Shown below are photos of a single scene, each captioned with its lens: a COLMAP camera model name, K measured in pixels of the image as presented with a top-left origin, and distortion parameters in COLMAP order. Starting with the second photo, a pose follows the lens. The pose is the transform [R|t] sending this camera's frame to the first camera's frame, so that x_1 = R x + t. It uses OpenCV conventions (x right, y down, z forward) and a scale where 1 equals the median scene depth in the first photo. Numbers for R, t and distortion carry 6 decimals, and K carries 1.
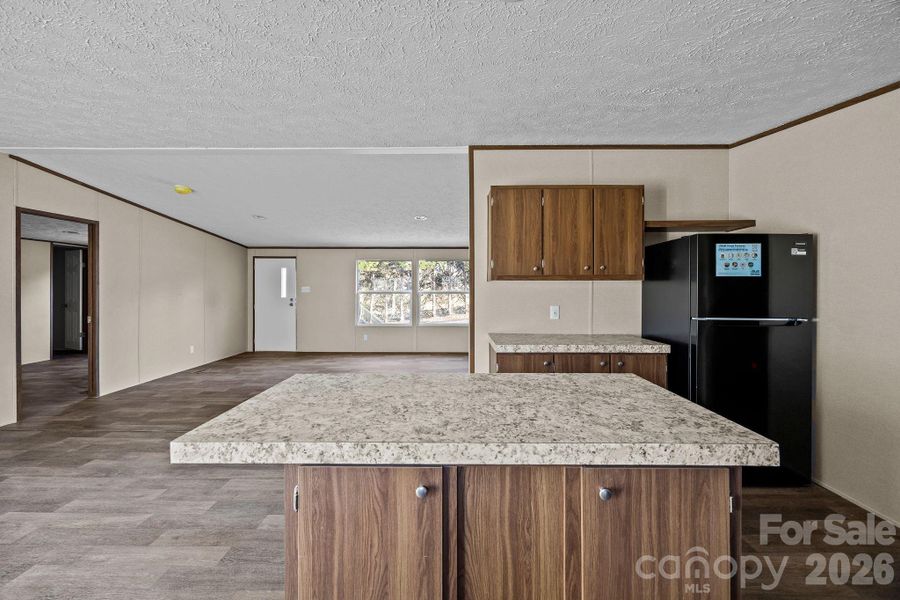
lens RADIAL K [[346.9, 0, 451.5], [0, 346.9, 286.7], [0, 0, 1]] dist [-0.000534, -0.000205]
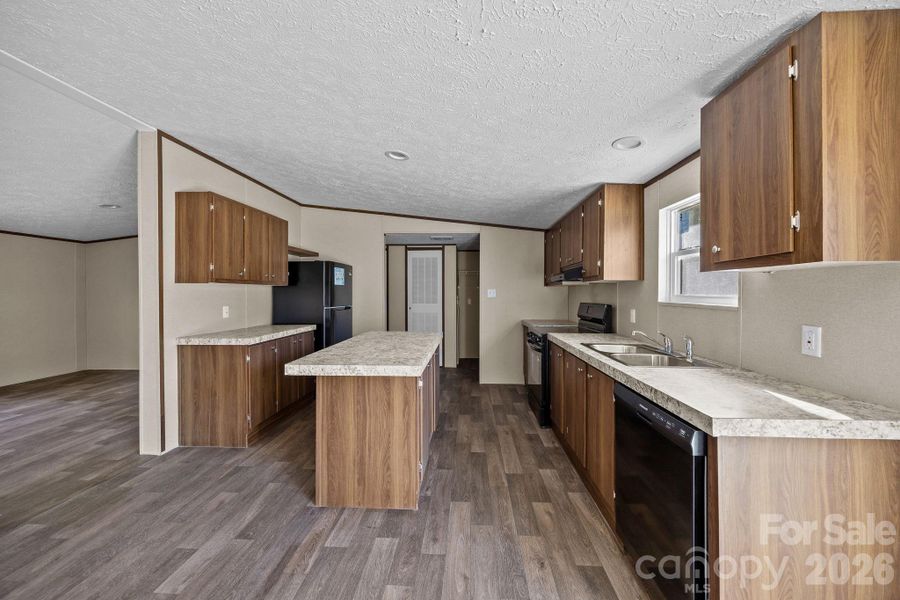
lens RADIAL K [[342.5, 0, 452.4], [0, 342.5, 295.5], [0, 0, 1]] dist [-0.001131, -0.000038]
pose [[0.039528, -0.009170, 0.999176, -0.958852], [-0.002094, 0.999955, 0.009260, 0.009287], [-0.999216, -0.002459, 0.039507, 0.258672]]
